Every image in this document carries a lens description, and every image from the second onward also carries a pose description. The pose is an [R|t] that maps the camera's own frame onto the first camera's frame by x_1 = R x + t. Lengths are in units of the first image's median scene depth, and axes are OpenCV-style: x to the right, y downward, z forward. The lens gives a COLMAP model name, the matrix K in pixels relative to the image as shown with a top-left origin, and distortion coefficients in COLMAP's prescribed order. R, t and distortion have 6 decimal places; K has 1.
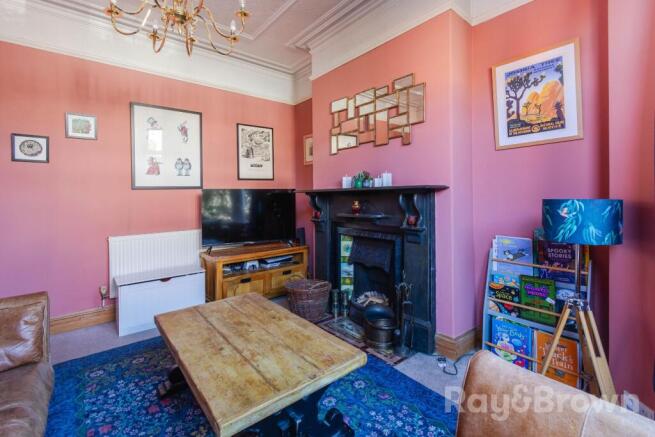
lens RADIAL K [[295.5, 0, 322.2], [0, 295.5, 197.0], [0, 0, 1]] dist [0.001891, 0.000078]
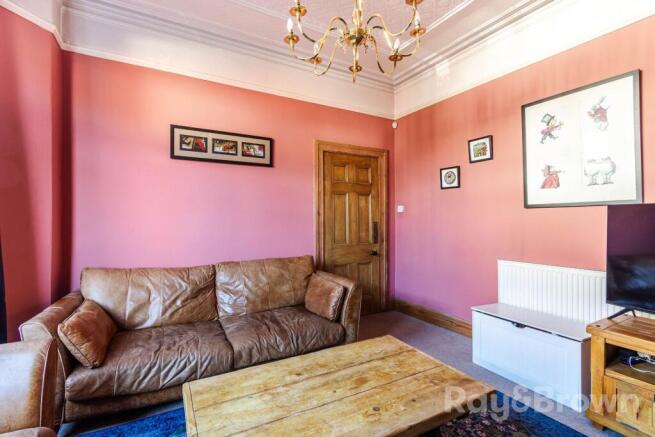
lens RADIAL K [[295.5, 0, 326.1], [0, 295.5, 216.9], [0, 0, 1]] dist [0.001891, 0.000078]
pose [[-0.156020, 0.009802, -0.987705, 0.304641], [0.000101, 0.999951, 0.009908, -0.010384], [0.987754, 0.001447, -0.156014, 0.618884]]
